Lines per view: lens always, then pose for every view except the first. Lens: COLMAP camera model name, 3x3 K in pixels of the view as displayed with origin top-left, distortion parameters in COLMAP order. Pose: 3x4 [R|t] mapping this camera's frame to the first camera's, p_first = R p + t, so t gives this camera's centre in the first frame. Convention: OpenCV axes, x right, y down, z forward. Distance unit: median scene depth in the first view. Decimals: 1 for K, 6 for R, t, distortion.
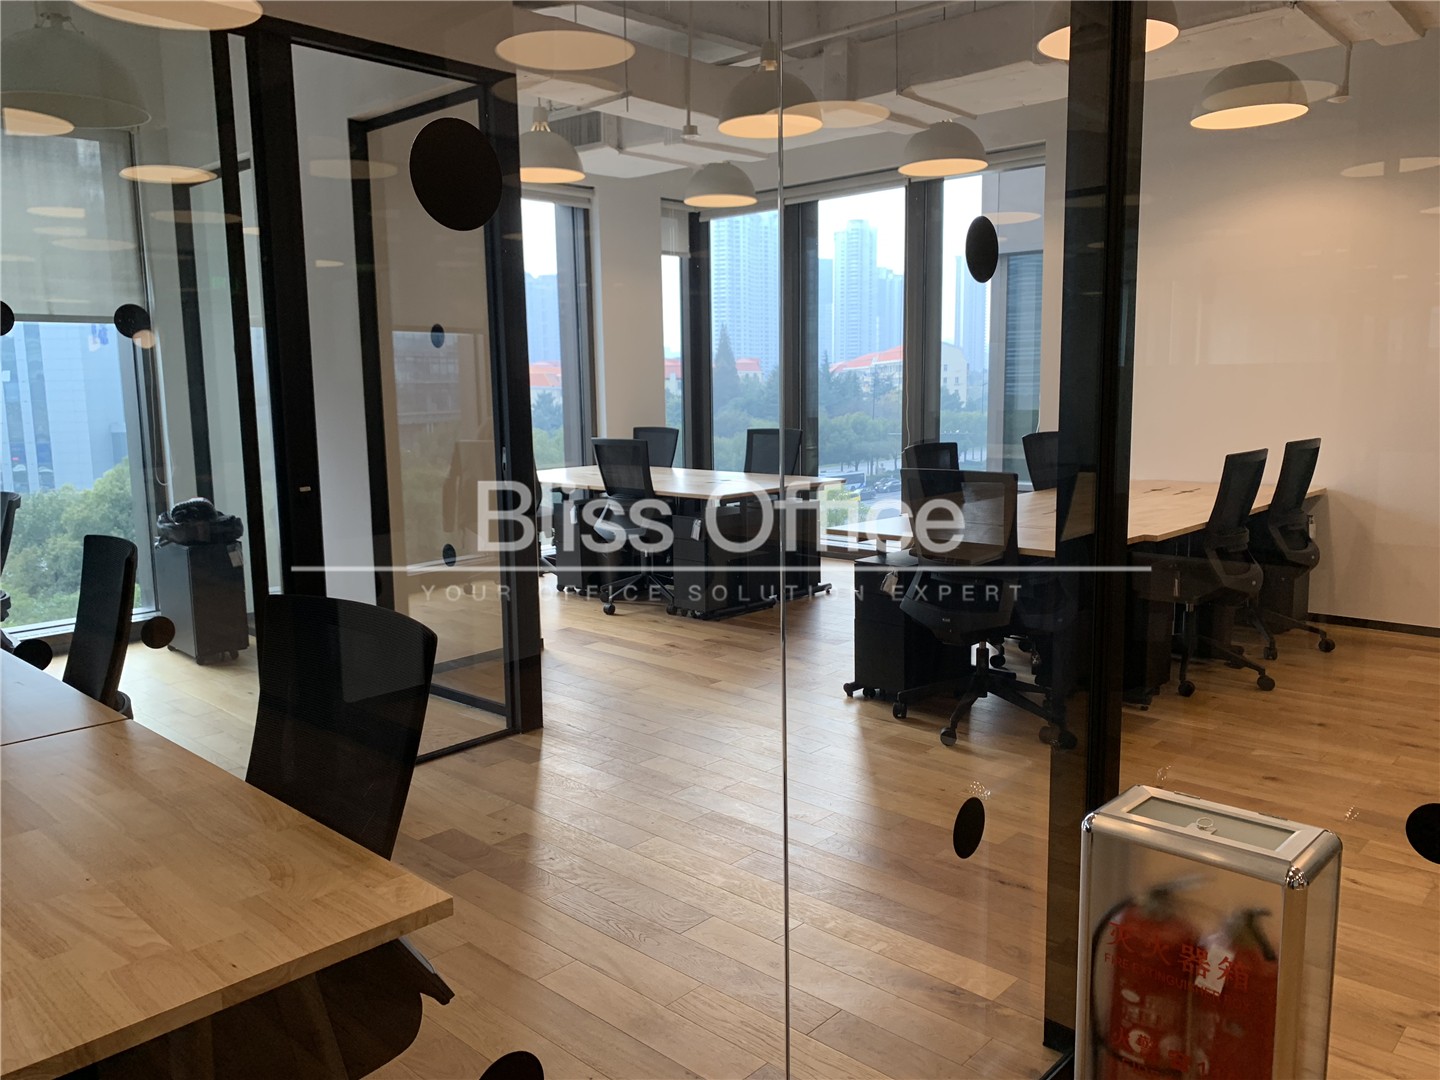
lens RADIAL K [[1113.7, 0, 720.4], [0, 1113.7, 541.7], [0, 0, 1]] dist [0.026986, -0.007622]
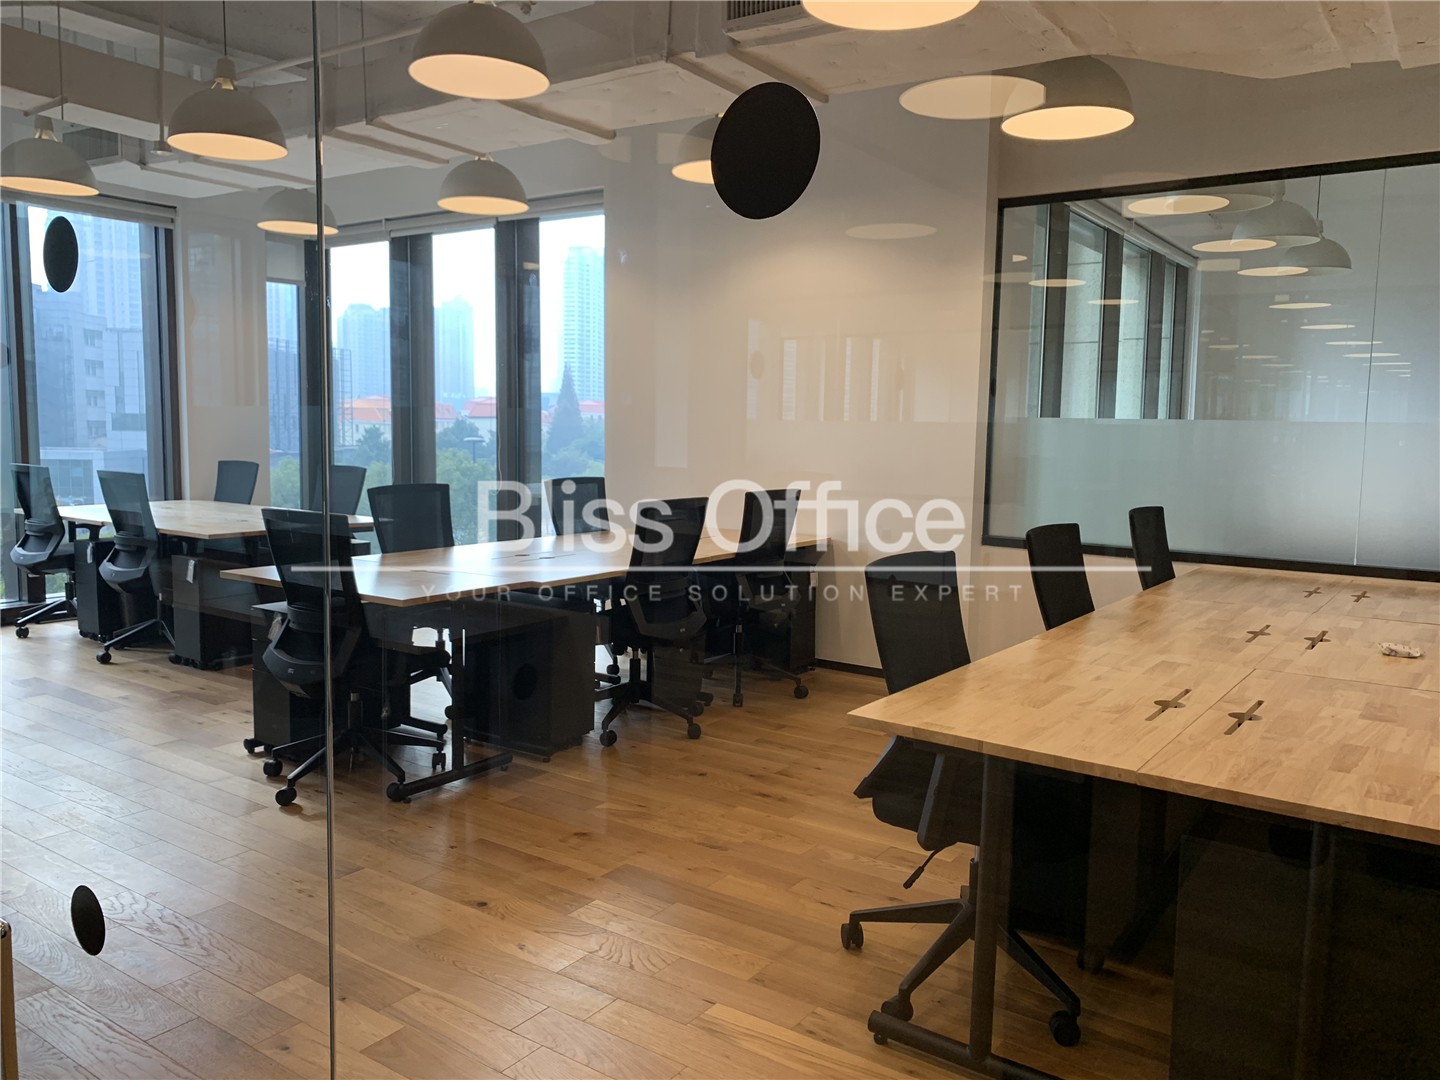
lens RADIAL K [[1113.7, 0, 721.9], [0, 1113.7, 541.4], [0, 0, 1]] dist [0.026986, -0.007622]
pose [[0.989729, 0.013088, 0.142357, 0.328875], [-0.007840, 0.999271, -0.037363, -0.005045], [-0.142742, 0.035863, 0.989110, 0.011029]]
